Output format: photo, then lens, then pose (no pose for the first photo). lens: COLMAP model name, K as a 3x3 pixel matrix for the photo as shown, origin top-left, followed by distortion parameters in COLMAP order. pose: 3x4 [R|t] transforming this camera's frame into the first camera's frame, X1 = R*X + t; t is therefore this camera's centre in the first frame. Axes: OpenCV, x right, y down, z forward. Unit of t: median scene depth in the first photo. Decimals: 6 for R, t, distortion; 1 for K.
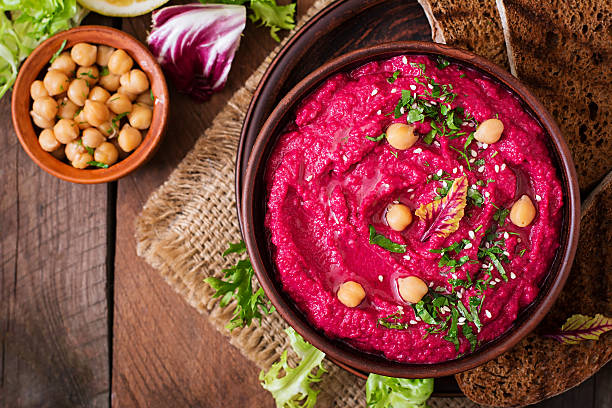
lens RADIAL K [[1528.2, 0, 306.0], [0, 1528.2, 204.0], [0, 0, 1]] dist [-0.135418, -0.753738]
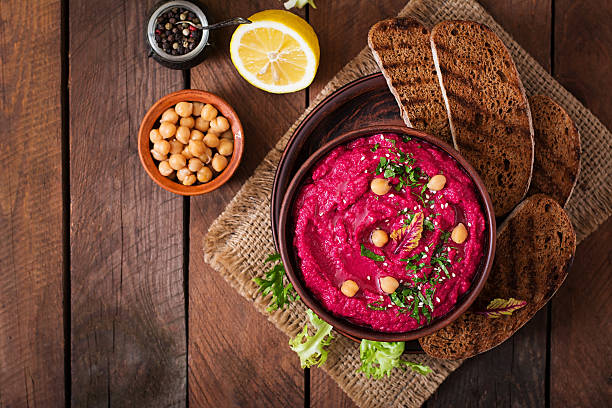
lens RADIAL K [[1528.2, 0, 306.0], [0, 1528.2, 204.0], [0, 0, 1]] dist [-0.135418, -0.753738]
pose [[0.999830, -0.016565, 0.008087, -0.025979], [0.016362, 0.999564, 0.024587, -0.065460], [-0.008491, -0.024451, 0.999665, -0.548100]]
